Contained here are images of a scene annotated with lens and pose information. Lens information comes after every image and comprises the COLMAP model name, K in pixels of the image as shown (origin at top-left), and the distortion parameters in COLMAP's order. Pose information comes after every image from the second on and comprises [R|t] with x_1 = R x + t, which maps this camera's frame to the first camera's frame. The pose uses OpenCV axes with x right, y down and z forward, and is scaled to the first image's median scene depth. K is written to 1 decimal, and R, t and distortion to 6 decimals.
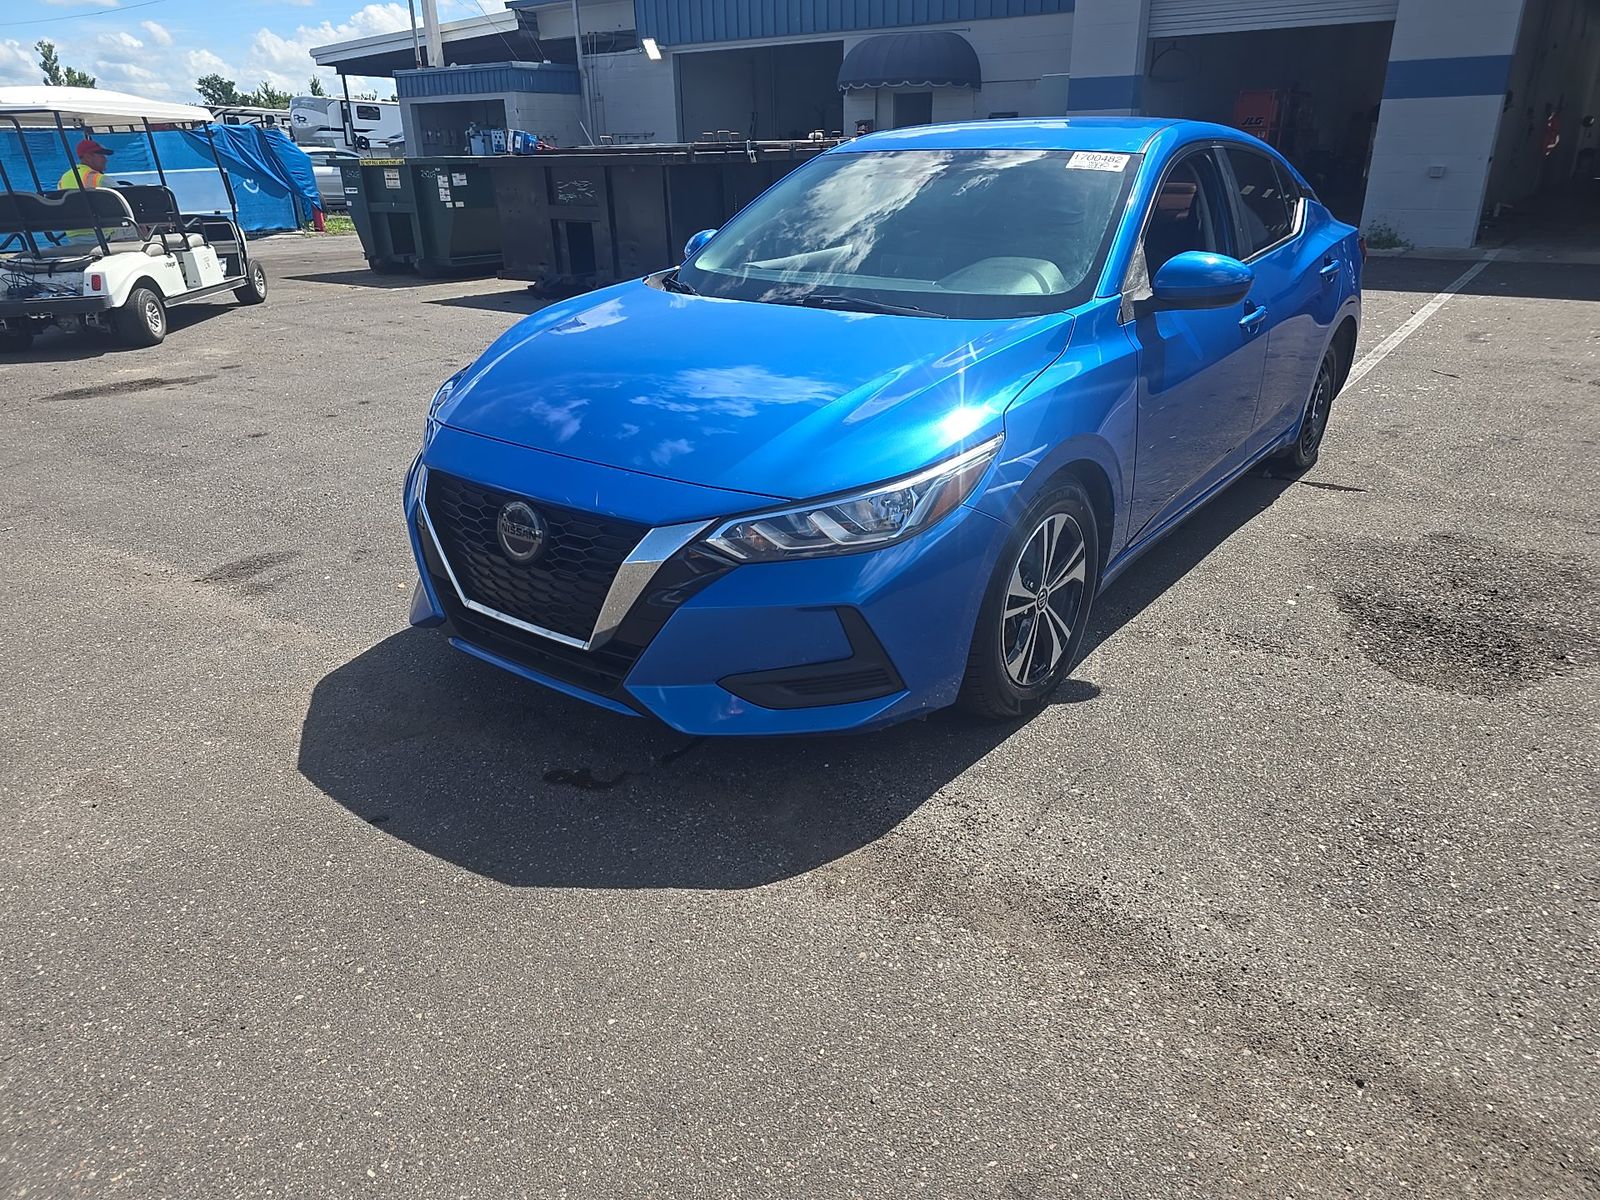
lens RADIAL K [[1071.5, 0, 800.9], [0, 1071.5, 593.1], [0, 0, 1]] dist [0.048435, -0.044390]
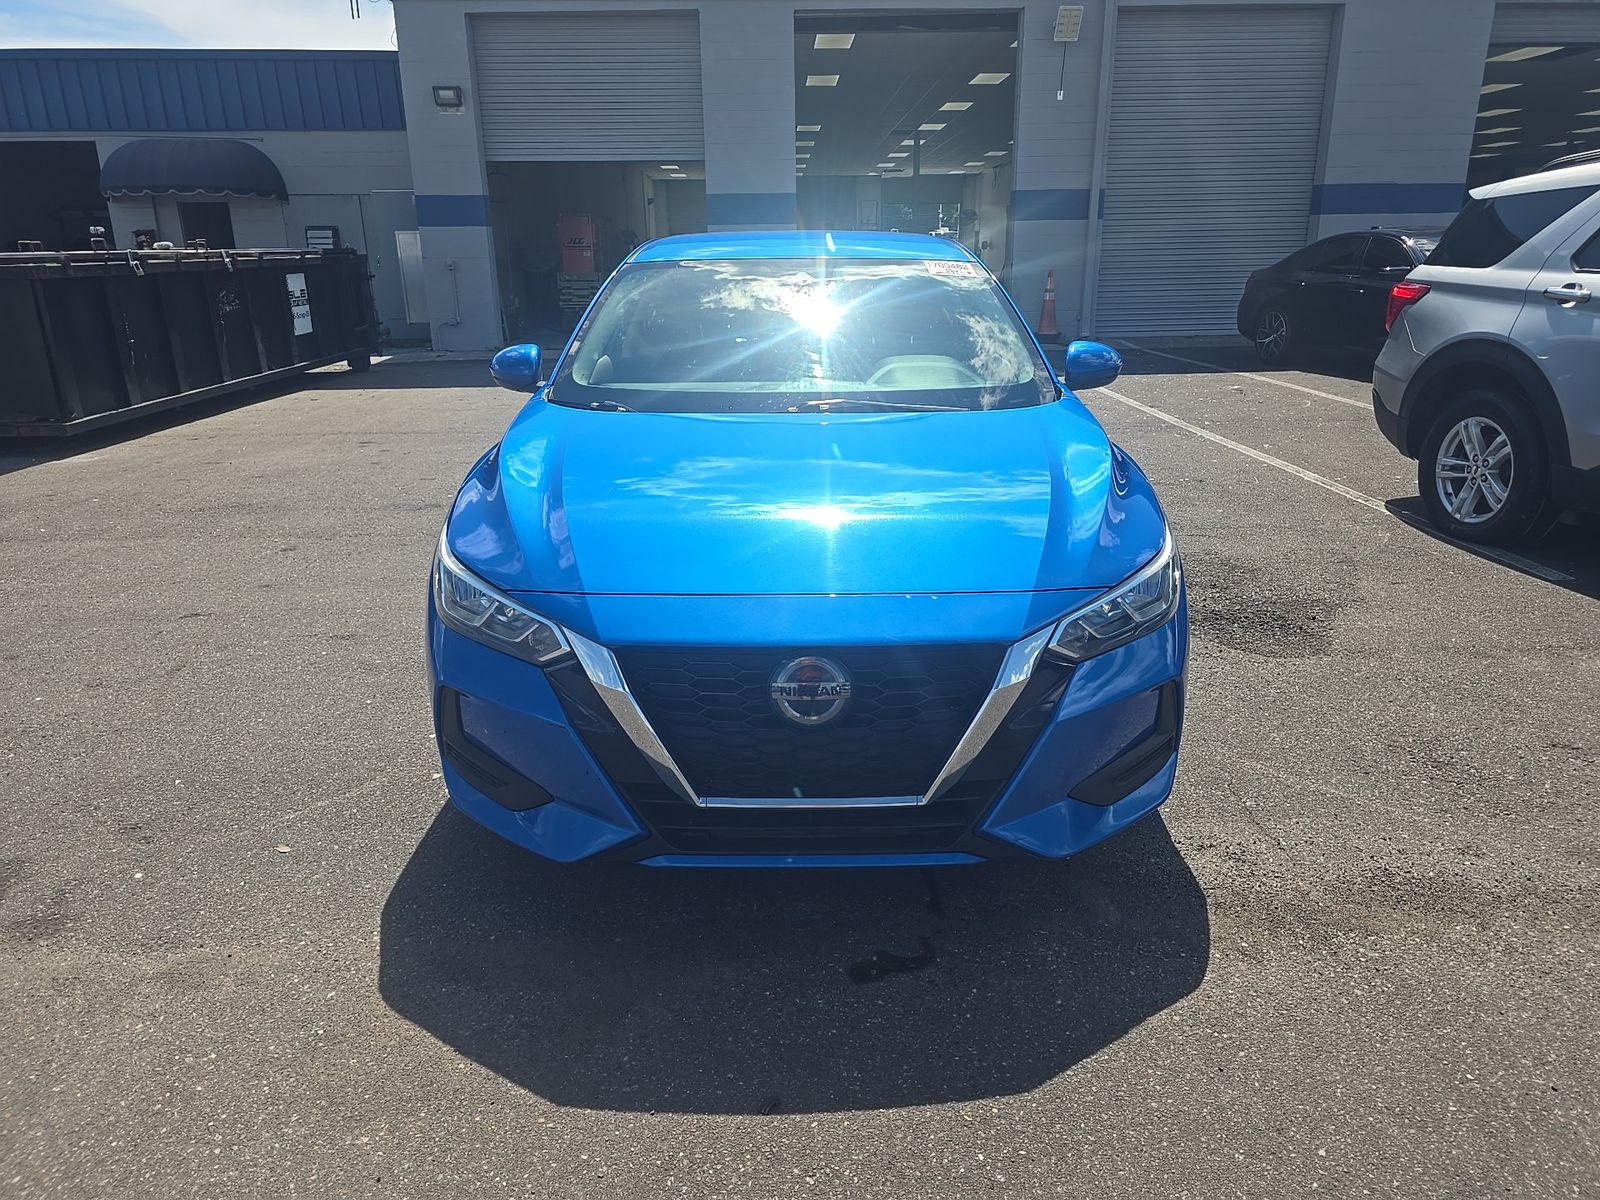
lens RADIAL K [[1071.5, 0, 800.9], [0, 1071.5, 593.1], [0, 0, 1]] dist [0.048435, -0.044390]
pose [[0.792278, -0.177086, 0.583898, -0.688948], [0.232186, 0.972463, -0.020117, -0.108257], [-0.564257, 0.151511, 0.811578, 0.296599]]
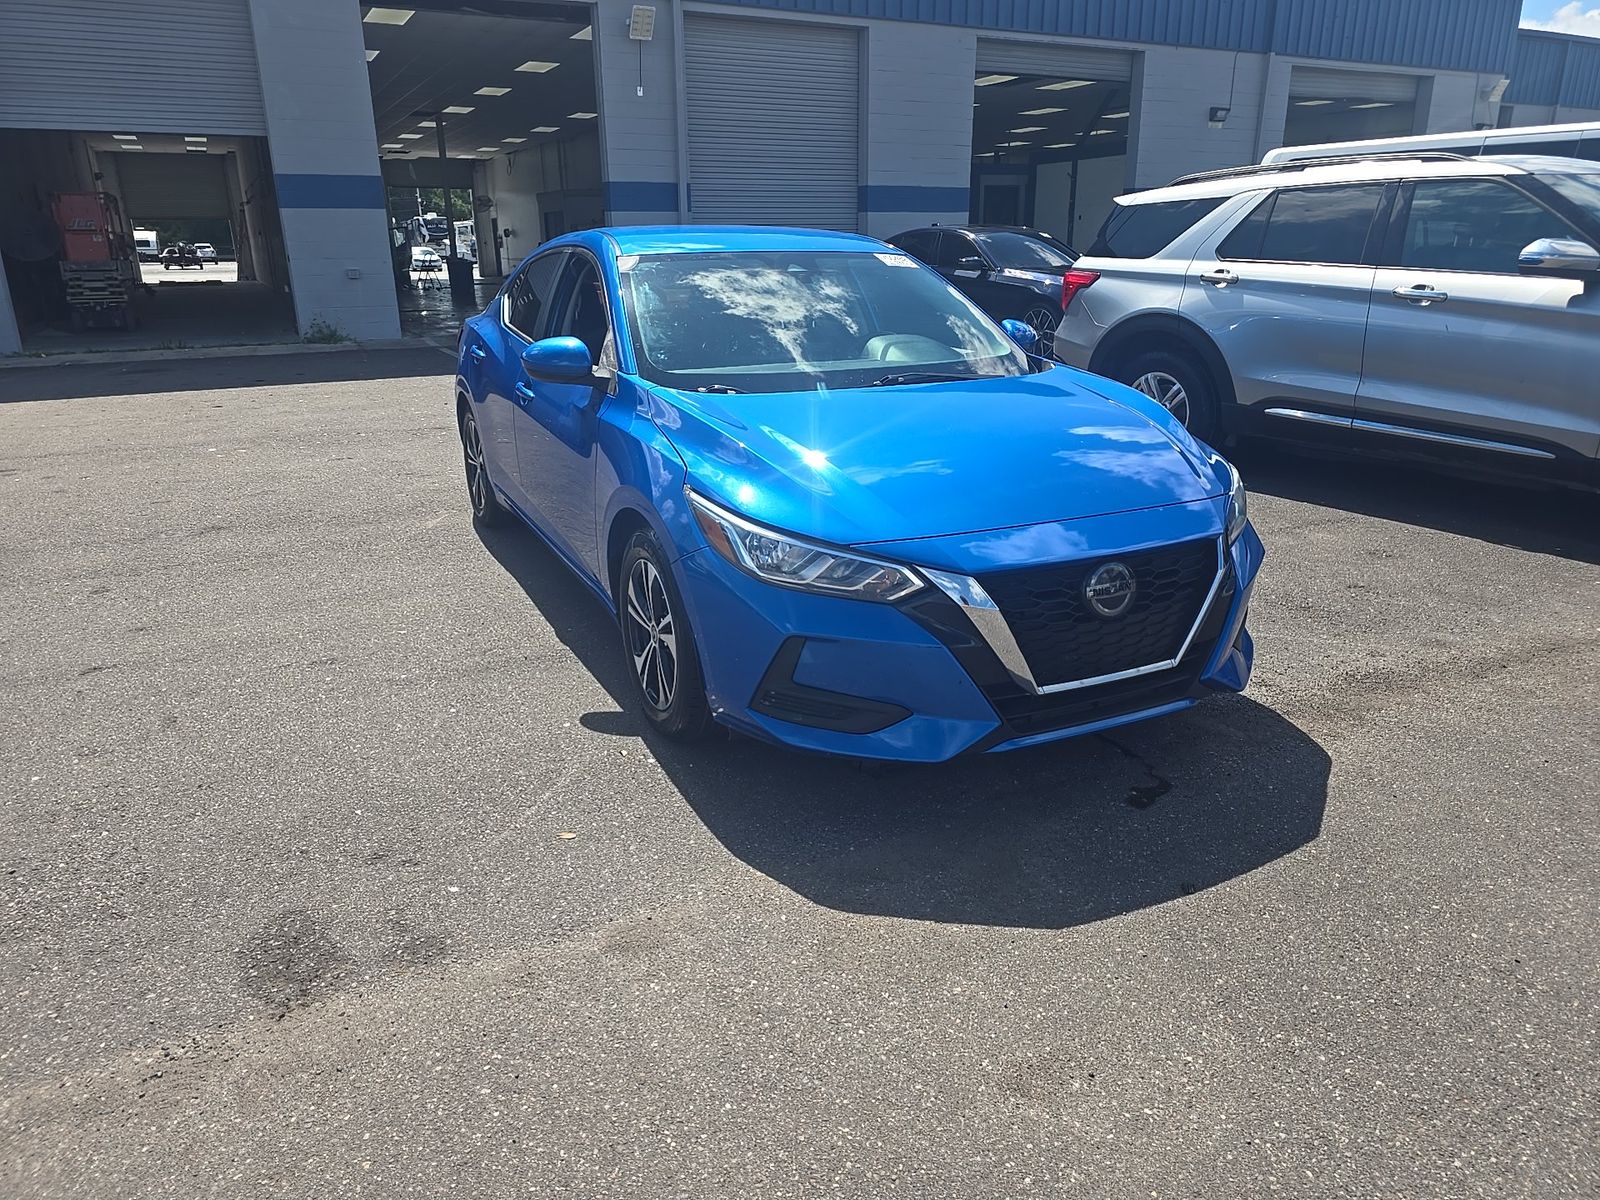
lens RADIAL K [[1071.5, 0, 800.9], [0, 1071.5, 593.1], [0, 0, 1]] dist [0.048435, -0.044390]
pose [[0.446623, -0.269036, 0.853316, -1.231714], [0.341580, 0.932754, 0.115299, -0.265077], [-0.826953, 0.239980, 0.508487, 0.661743]]
